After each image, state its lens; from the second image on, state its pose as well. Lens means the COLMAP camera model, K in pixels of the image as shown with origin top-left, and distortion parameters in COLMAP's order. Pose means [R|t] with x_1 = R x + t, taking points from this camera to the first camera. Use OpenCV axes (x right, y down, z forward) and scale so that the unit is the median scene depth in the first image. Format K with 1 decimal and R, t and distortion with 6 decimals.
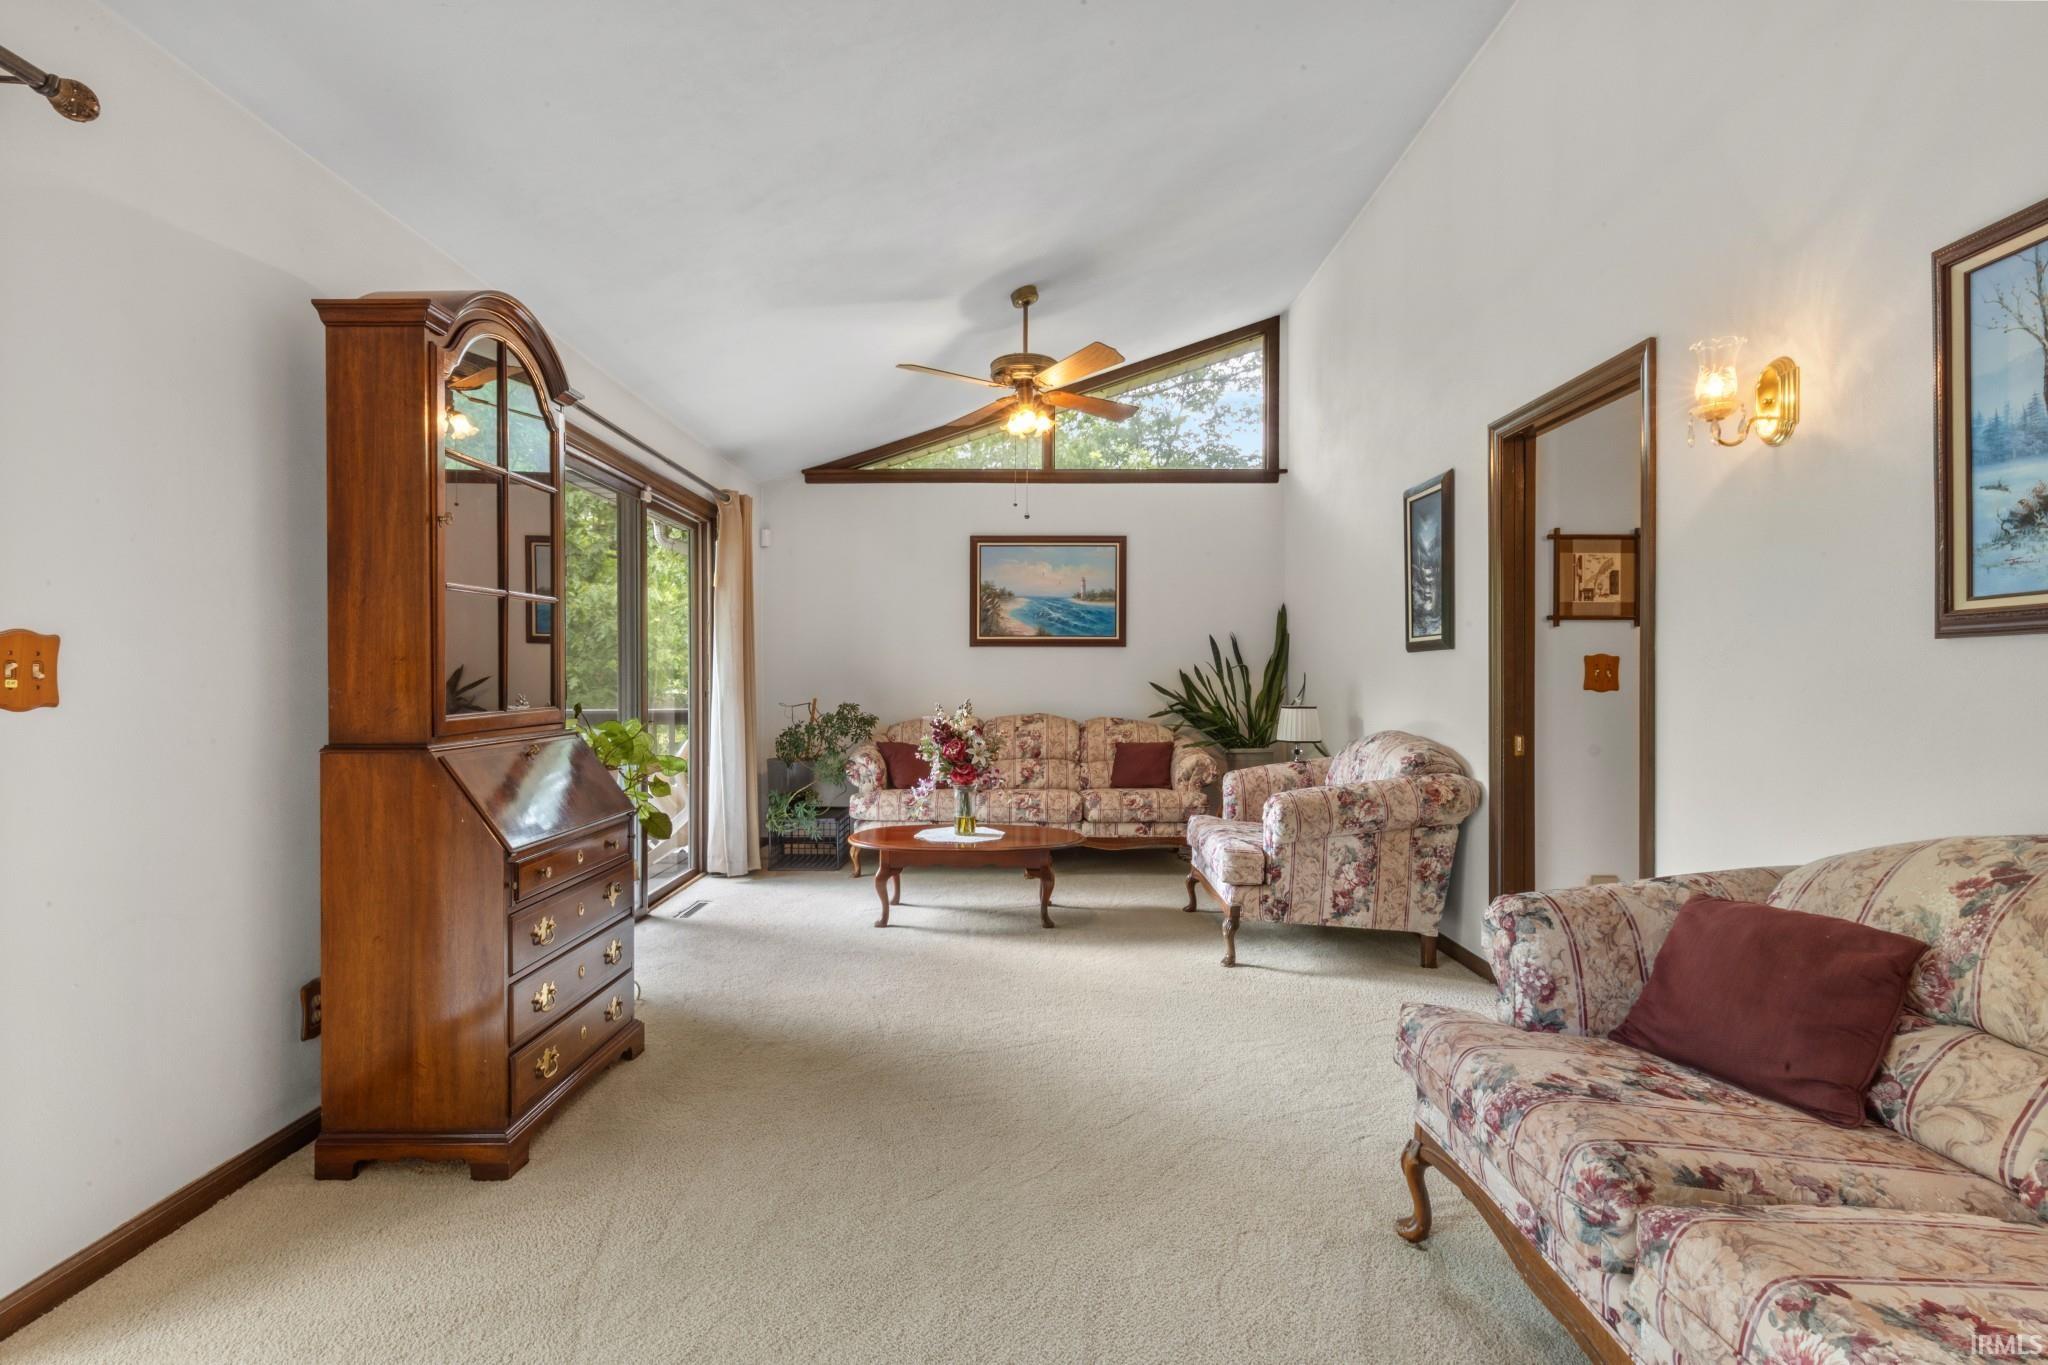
lens RADIAL K [[927.1, 0, 1021.0], [0, 927.1, 678.0], [0, 0, 1]] dist [0.012900, -0.004126]
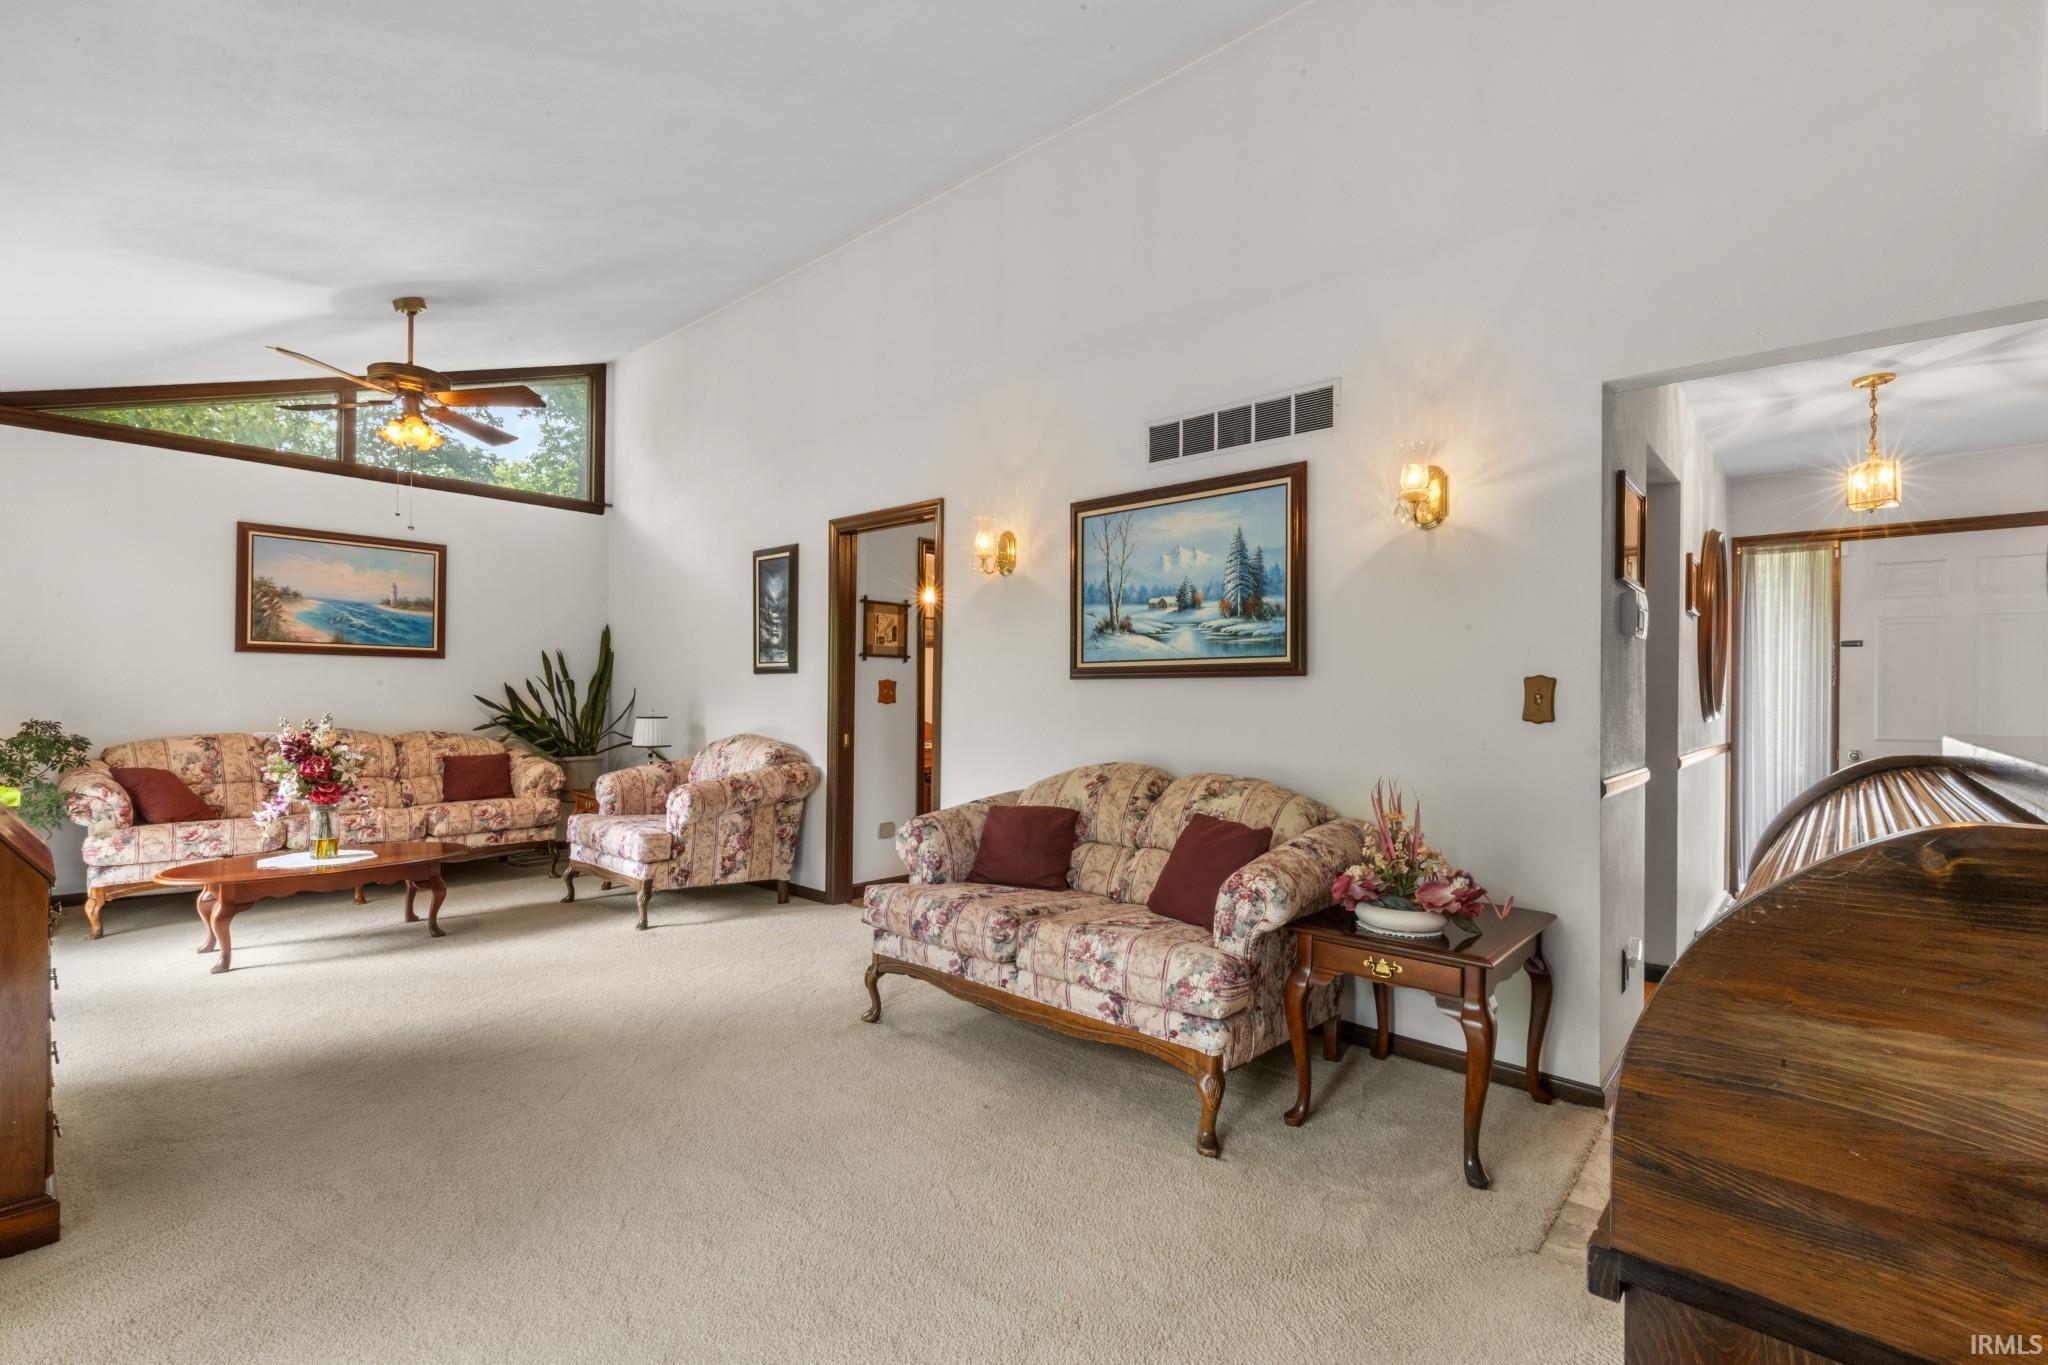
lens RADIAL K [[927.1, 0, 1026.6], [0, 927.1, 692.9], [0, 0, 1]] dist [0.012900, -0.004126]
pose [[0.662512, 0.007194, 0.749017, -0.358837], [-0.009275, 0.999956, -0.001400, -0.003163], [-0.748994, -0.006020, 0.662549, -0.182963]]
